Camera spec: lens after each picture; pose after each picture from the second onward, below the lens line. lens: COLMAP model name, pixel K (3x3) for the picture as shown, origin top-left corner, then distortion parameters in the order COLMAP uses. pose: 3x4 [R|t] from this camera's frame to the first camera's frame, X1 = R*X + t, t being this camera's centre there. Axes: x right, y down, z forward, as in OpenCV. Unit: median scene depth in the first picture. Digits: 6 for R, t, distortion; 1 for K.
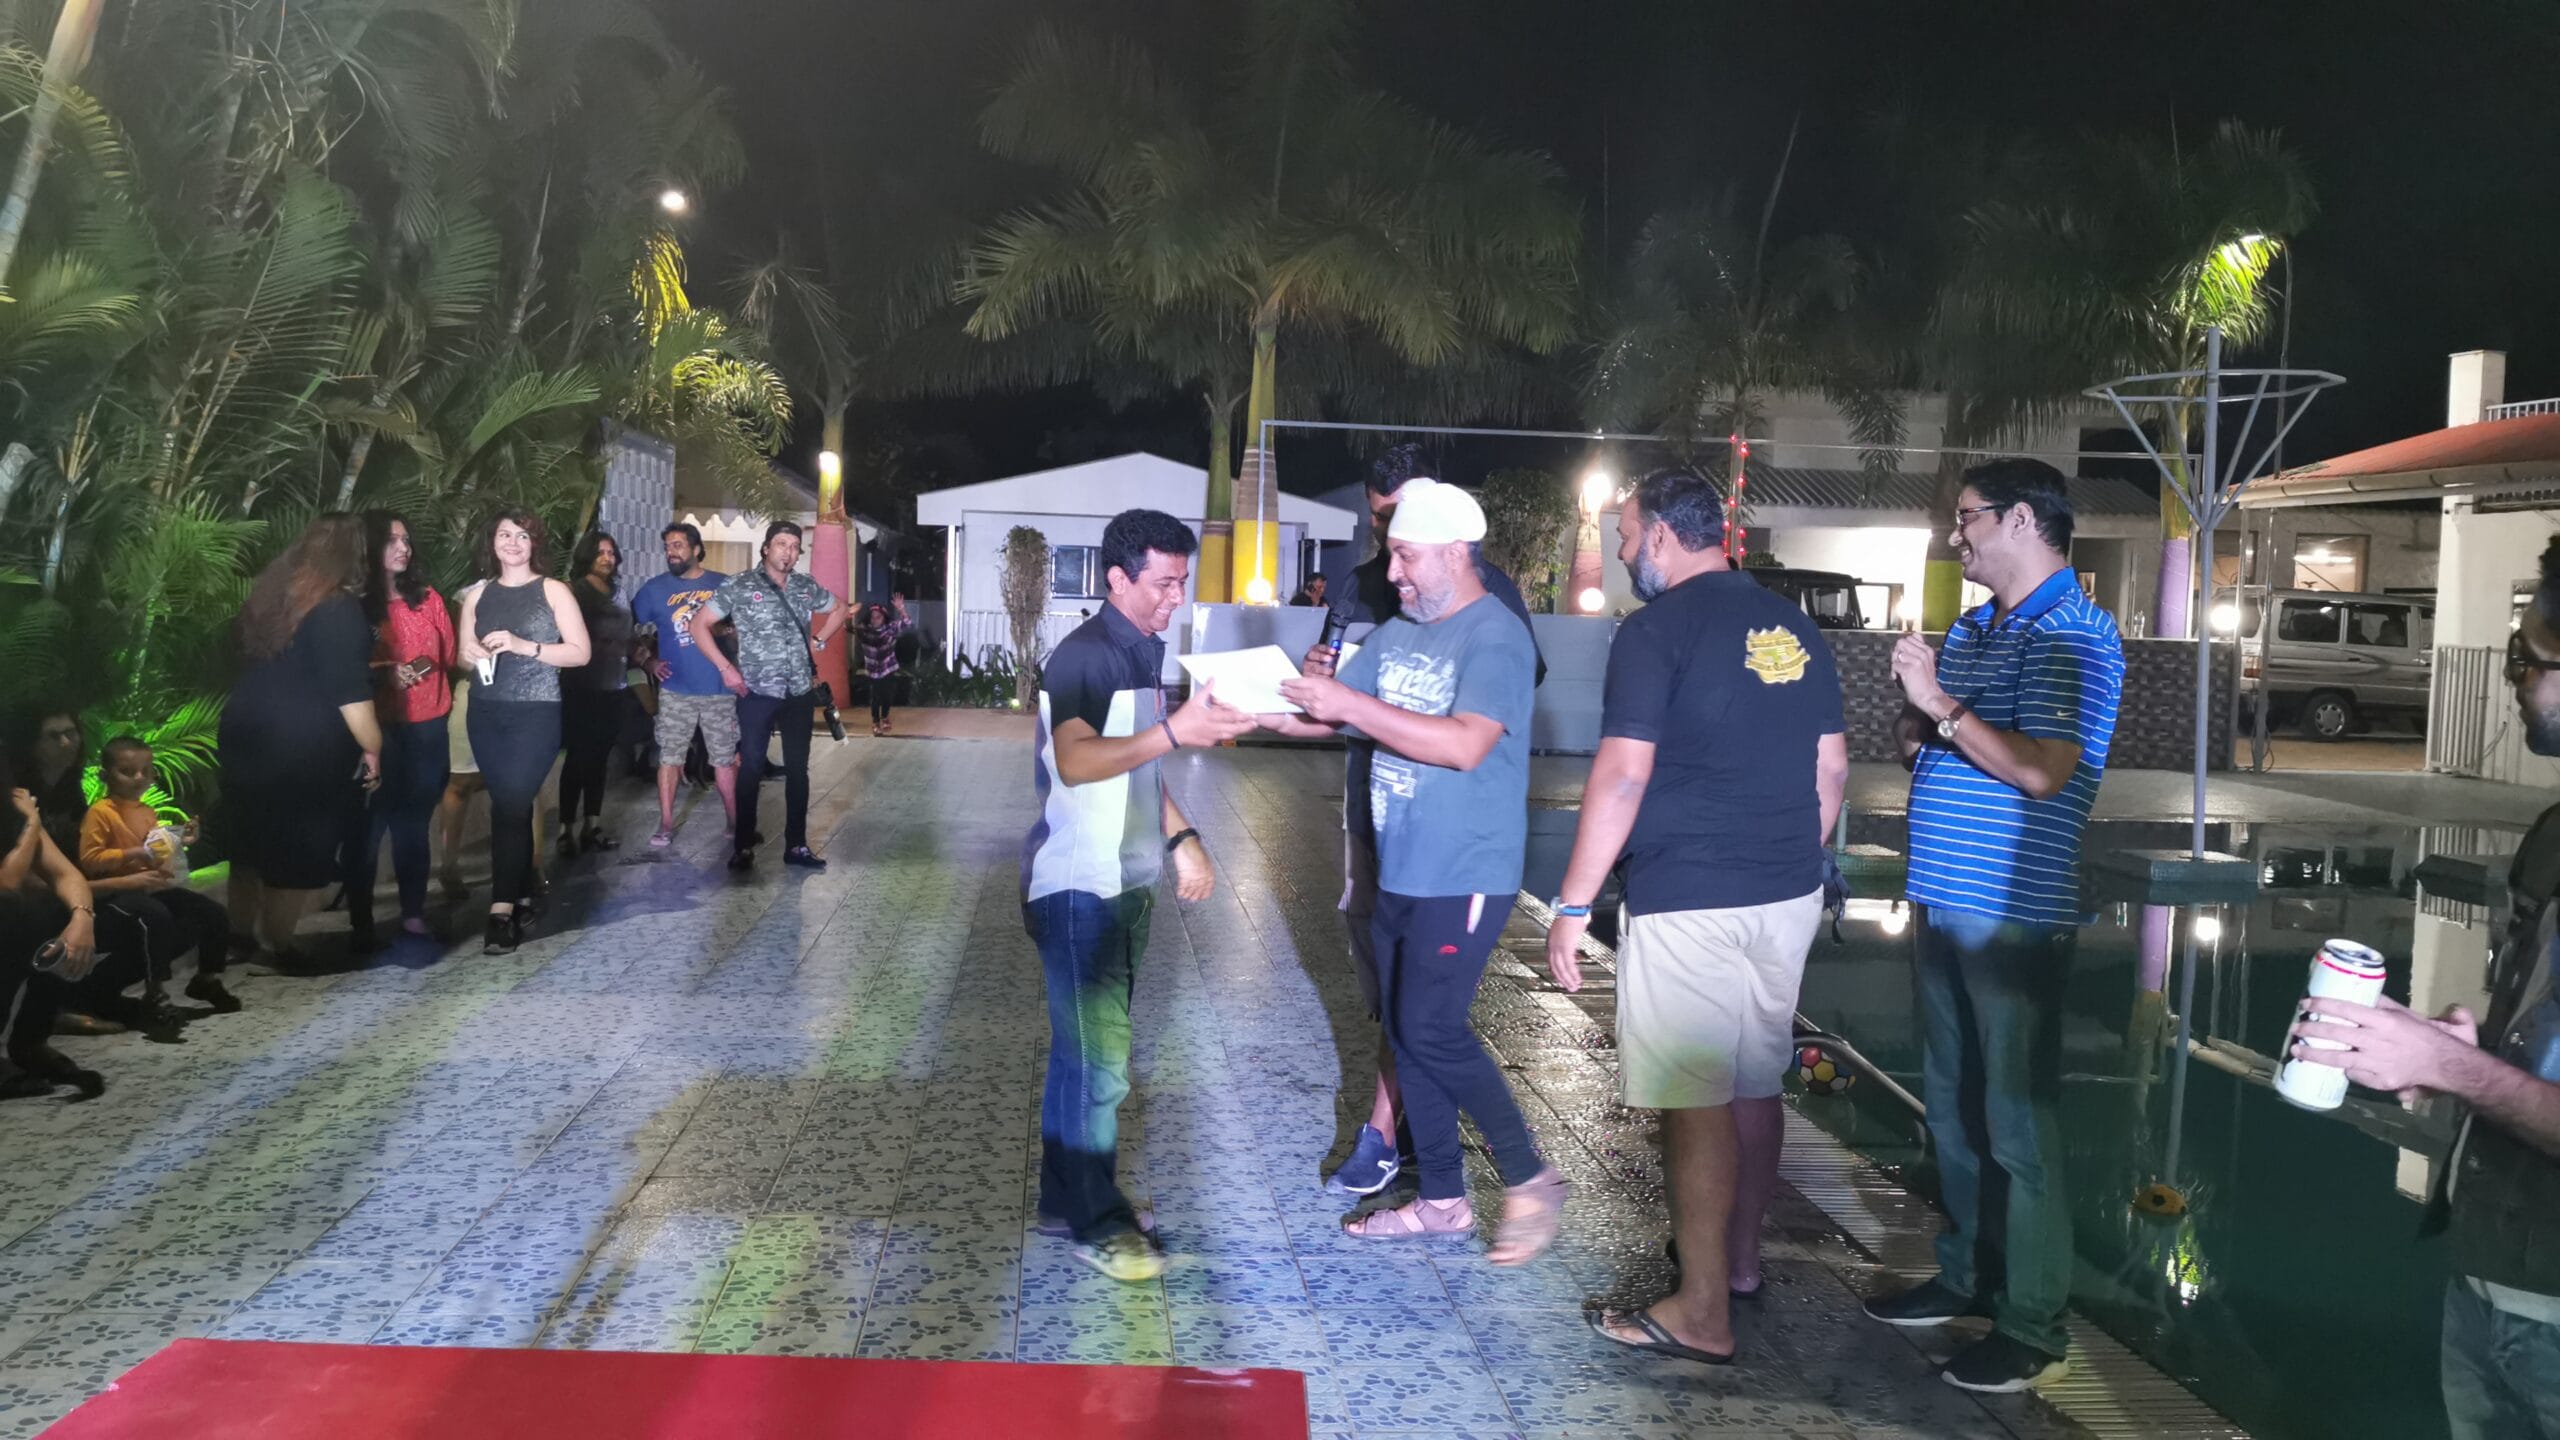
lens RADIAL K [[1982.4, 0, 1287.1], [0, 1982.4, 739.1], [0, 0, 1]] dist [0.029388, -0.055867]
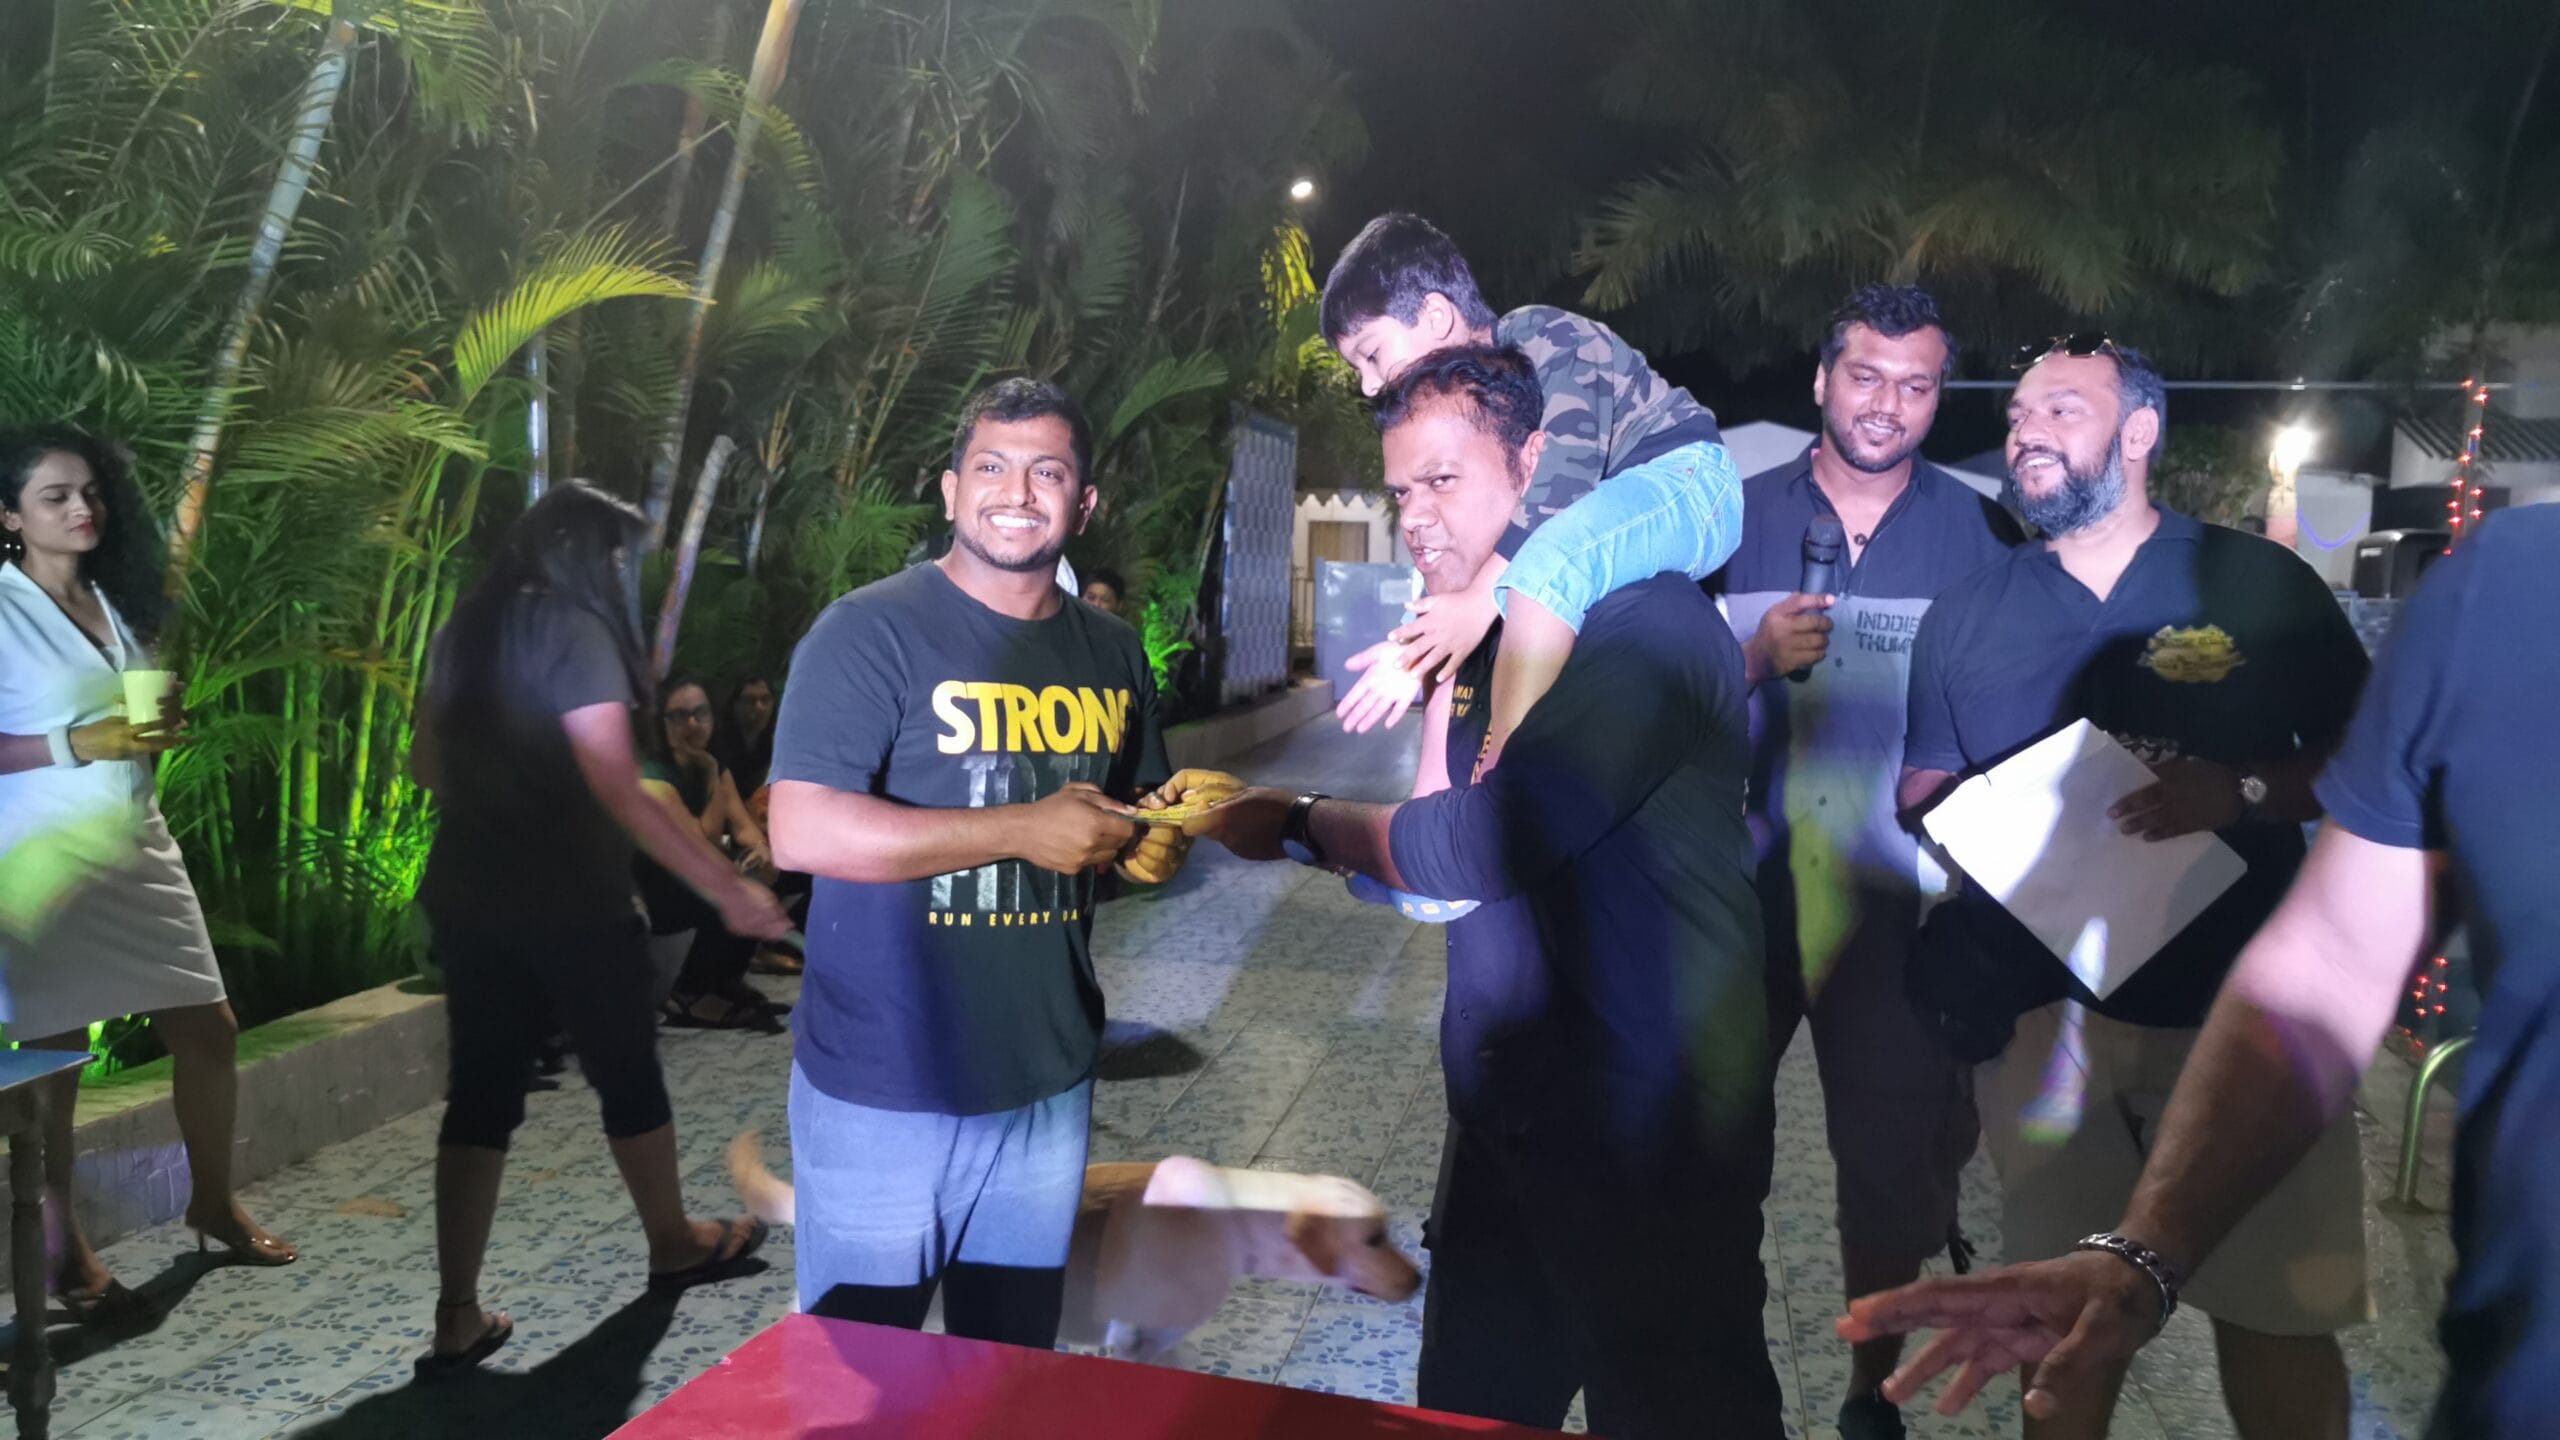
lens RADIAL K [[1988.3, 0, 1280.0], [0, 1988.3, 720.0], [0, 0, 1]] dist [0.041739, -0.000626]
pose [[0.953351, 0.018539, -0.301294, -0.005918], [-0.017797, 0.999828, 0.005209, -0.001872], [0.301339, 0.000397, 0.953517, 0.024466]]
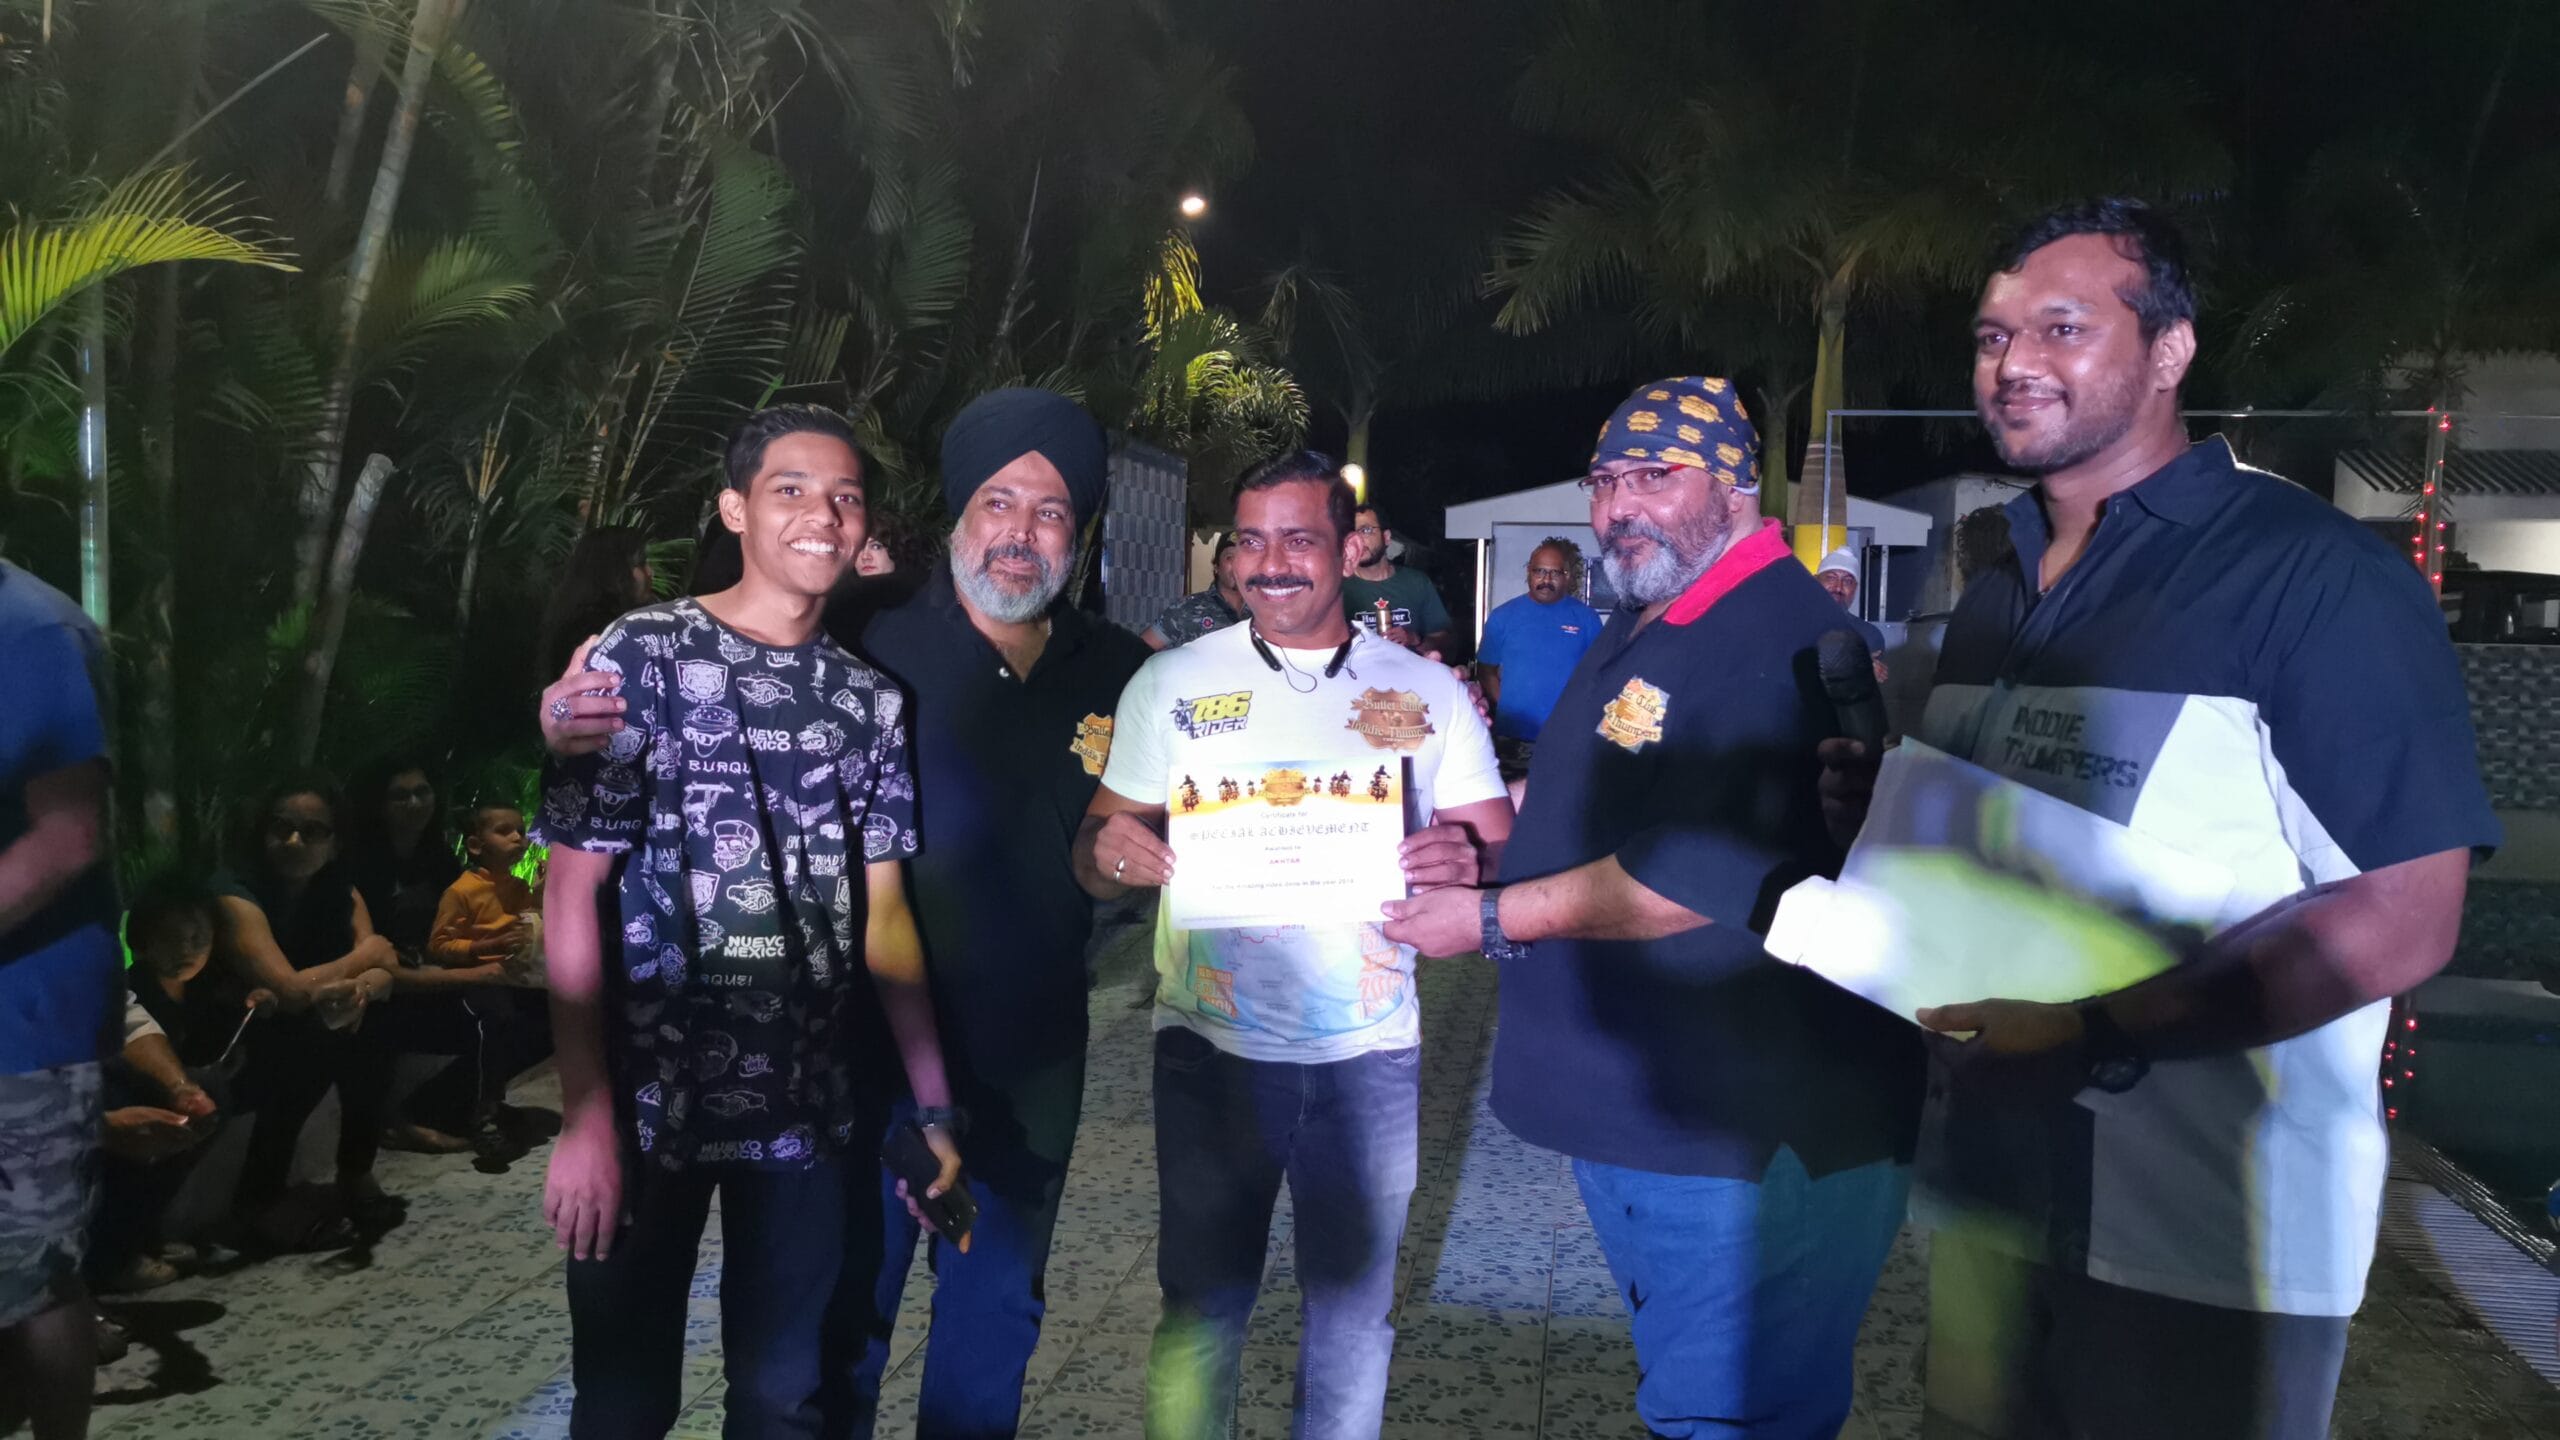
lens RADIAL K [[1982.4, 0, 1287.1], [0, 1982.4, 739.1], [0, 0, 1]] dist [0.029388, -0.055867]
pose [[0.964446, 0.007956, -0.264159, -0.018522], [-0.009834, 0.999935, -0.005788, -0.014907], [0.264096, 0.008180, 0.964462, 0.167005]]
